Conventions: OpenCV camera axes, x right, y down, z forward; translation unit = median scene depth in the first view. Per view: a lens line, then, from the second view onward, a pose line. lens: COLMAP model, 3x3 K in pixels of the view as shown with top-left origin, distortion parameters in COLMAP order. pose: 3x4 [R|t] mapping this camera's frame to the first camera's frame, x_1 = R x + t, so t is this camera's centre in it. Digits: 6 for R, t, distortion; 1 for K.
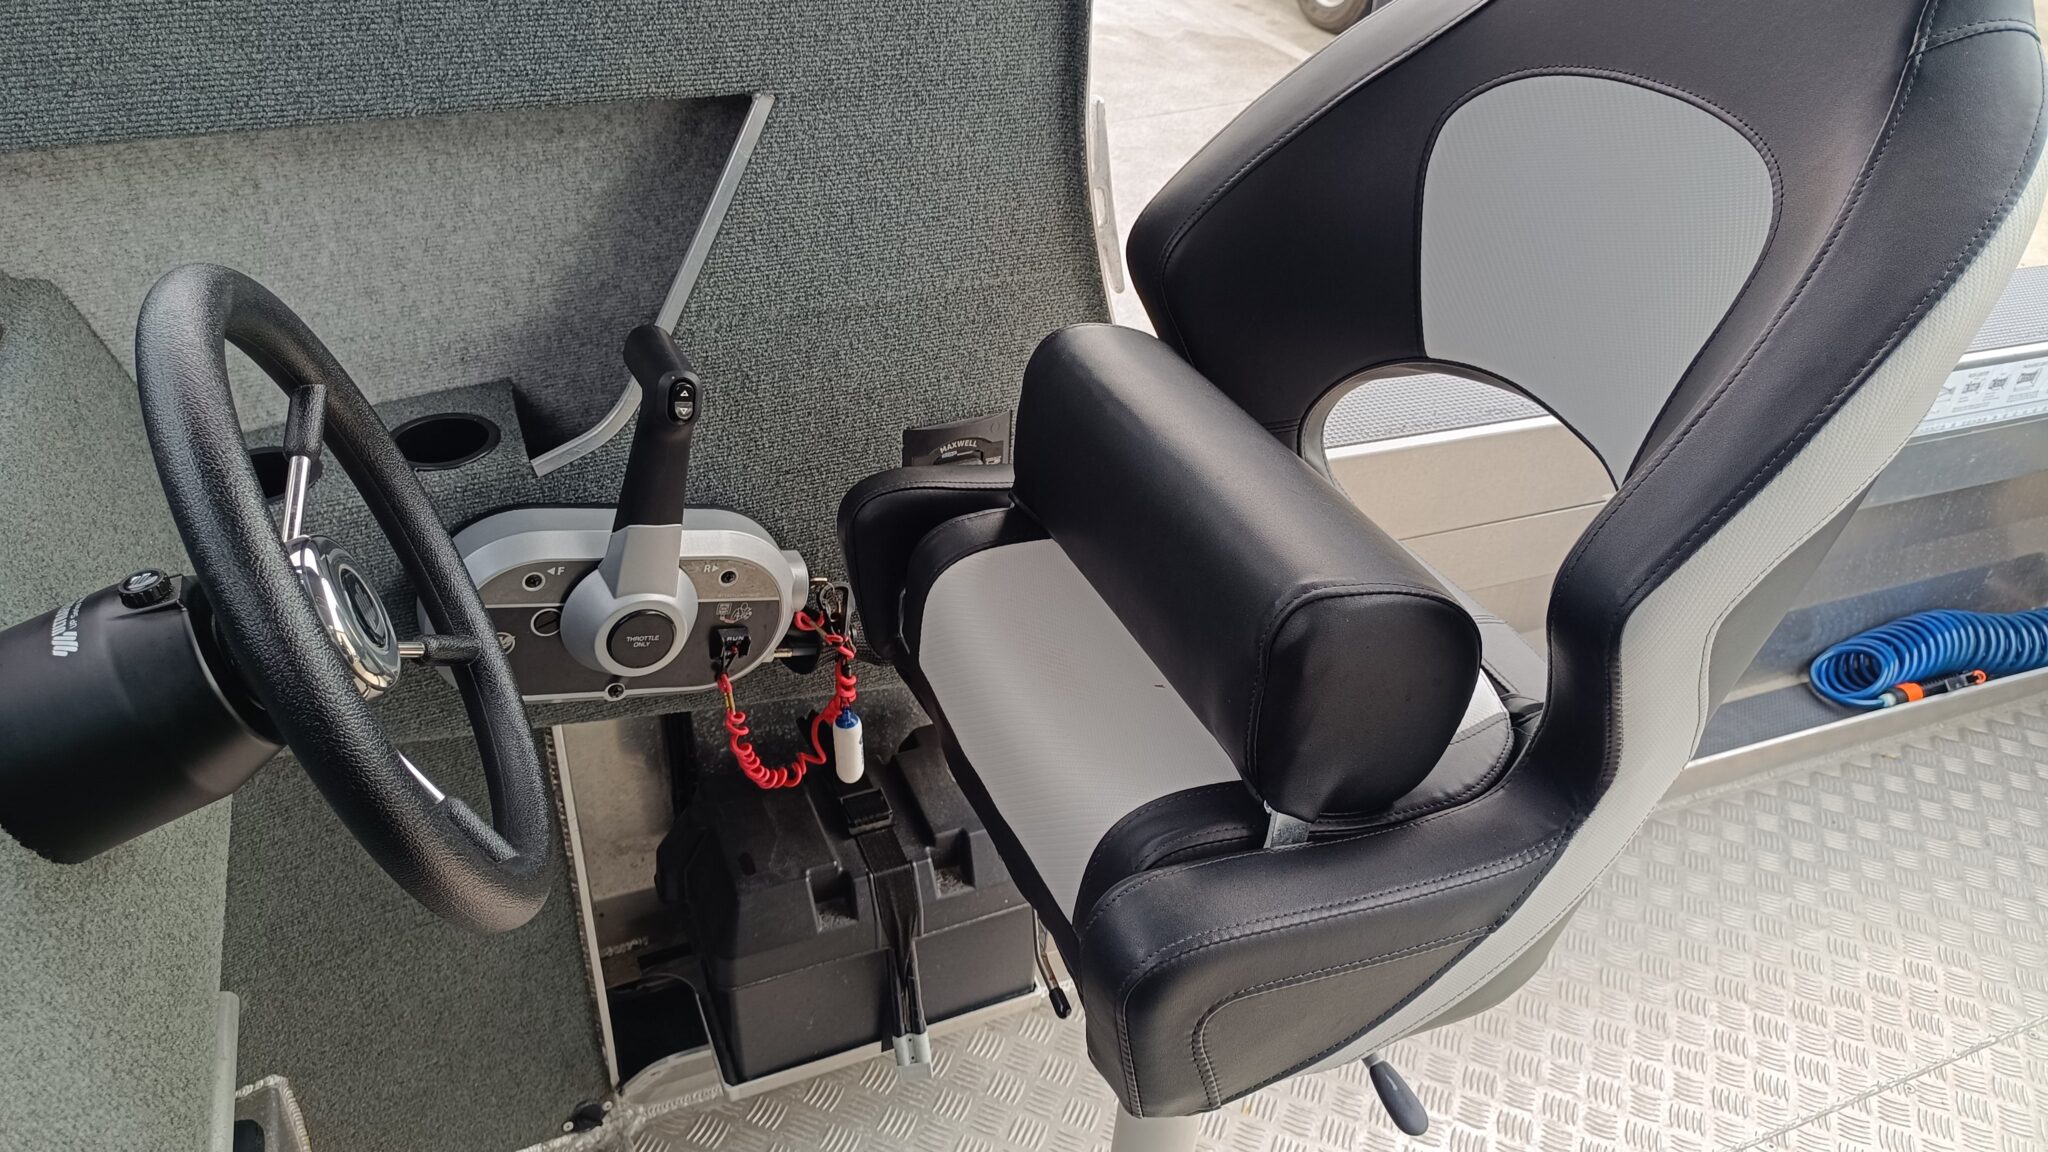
lens RADIAL K [[1428.3, 0, 1024.1], [0, 1428.3, 569.4], [0, 0, 1]] dist [0.013152, -0.009549]
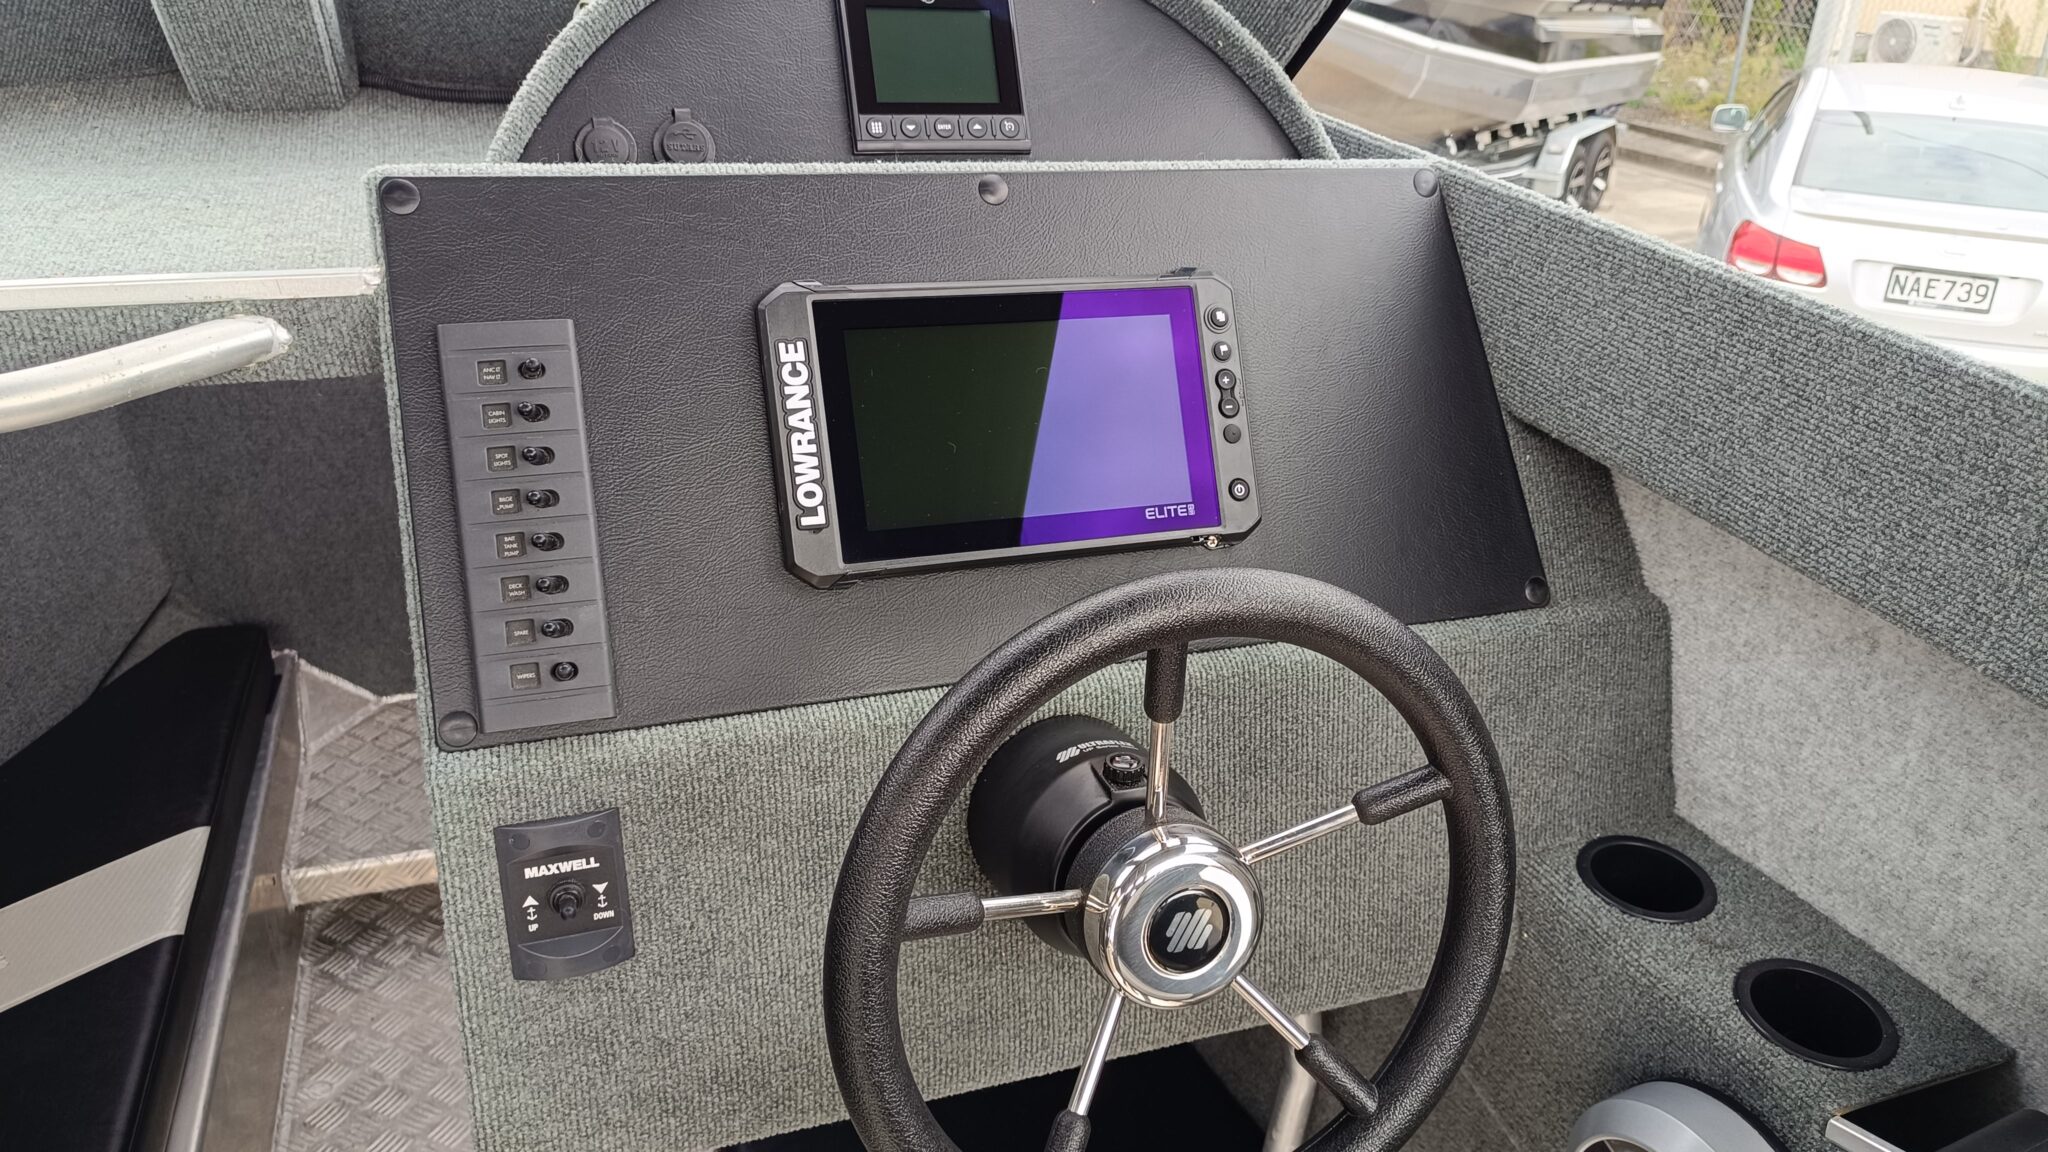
lens RADIAL K [[1428.3, 0, 1028.0], [0, 1428.3, 582.5], [0, 0, 1]] dist [0.013152, -0.009549]
pose [[-0.047886, 0.442431, -0.895523, 0.197340], [-0.612432, 0.695251, 0.376236, -0.287151], [0.789071, 0.566464, 0.237666, 0.373696]]
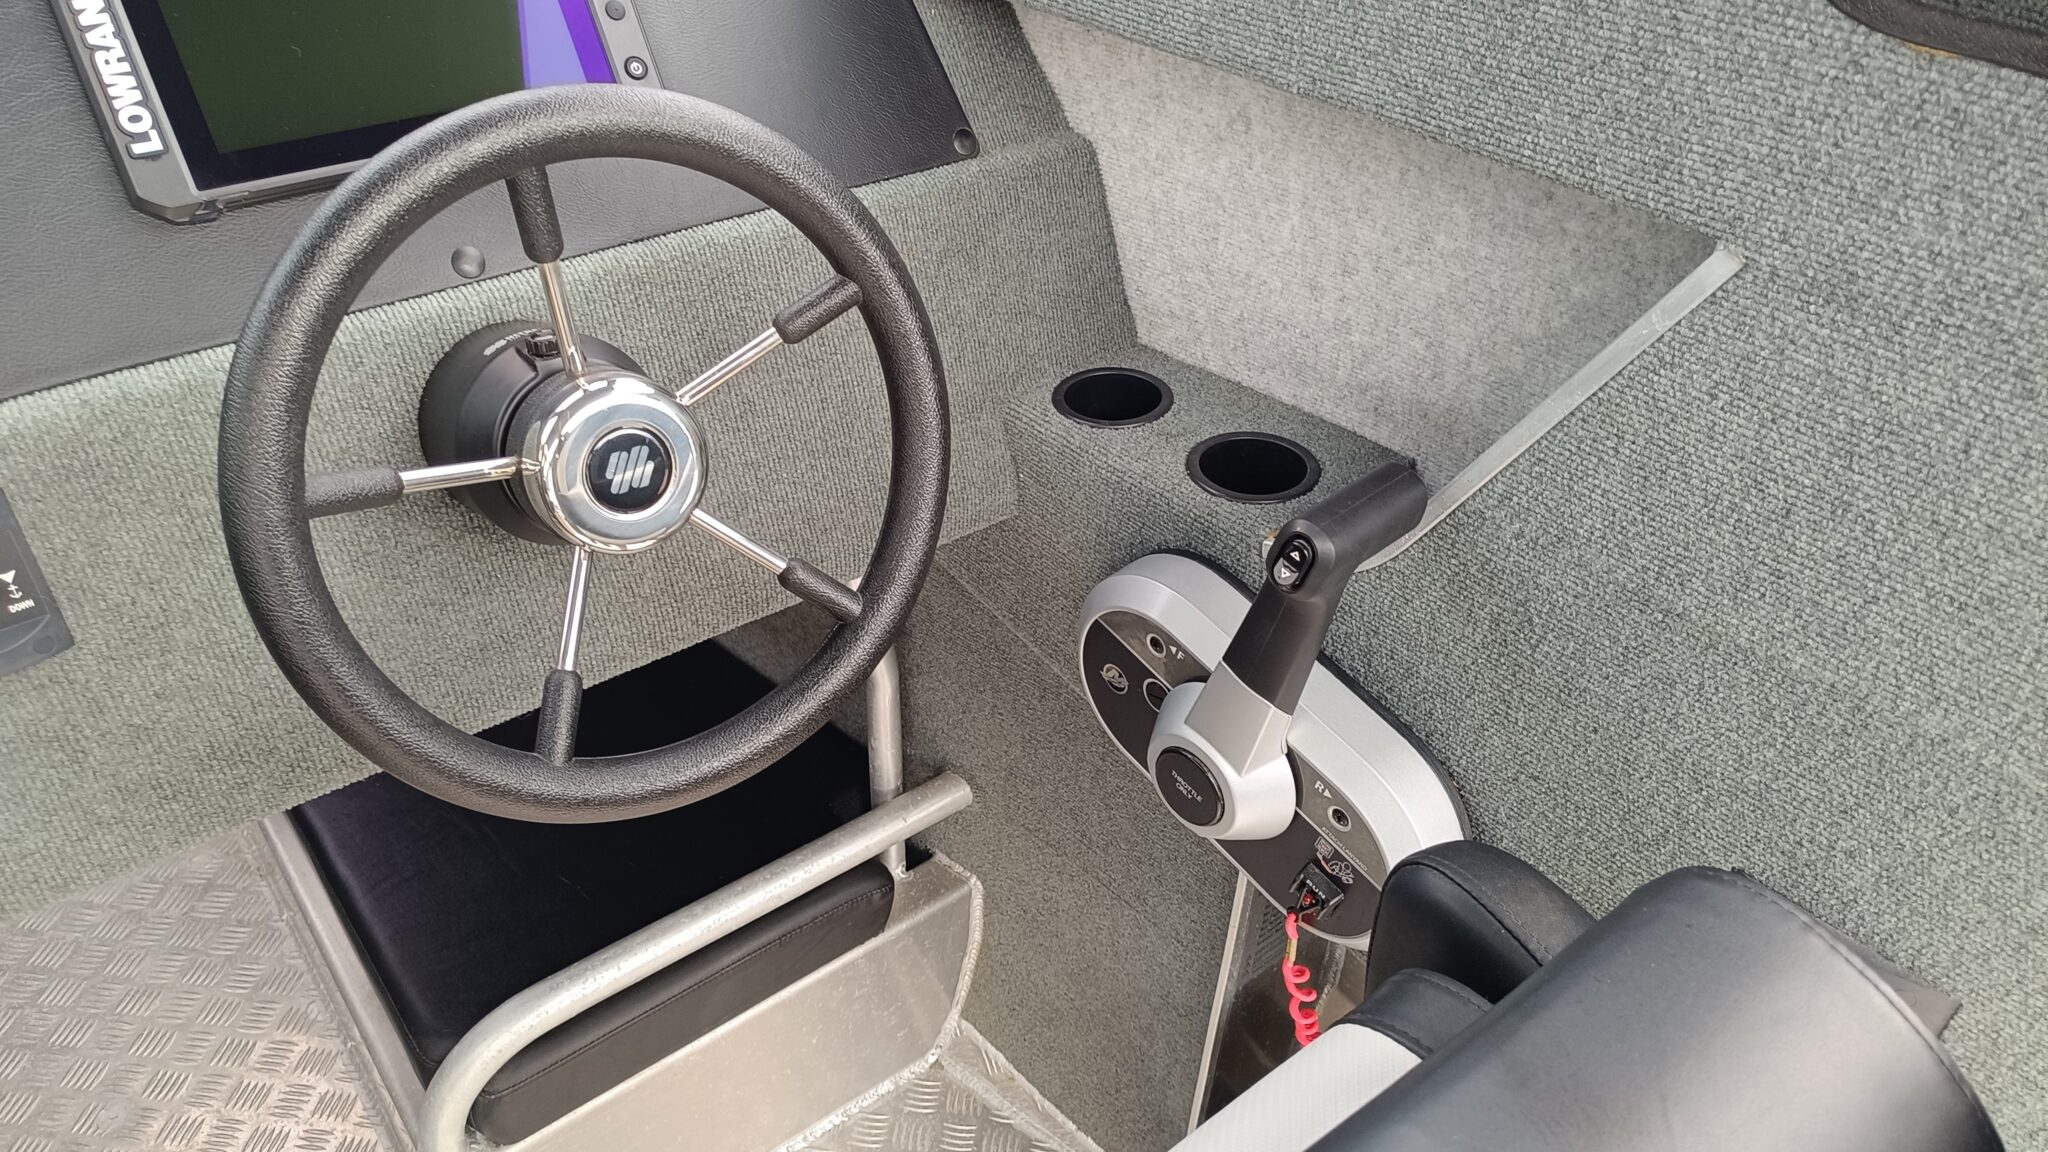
lens RADIAL K [[1428.3, 0, 1006.6], [0, 1428.3, 575.9], [0, 0, 1]] dist [0.013152, -0.009549]
pose [[0.247417, 0.545624, -0.800674, 0.281009], [-0.541073, 0.763317, 0.352970, -0.269003], [0.803757, 0.345892, 0.484080, 0.508527]]
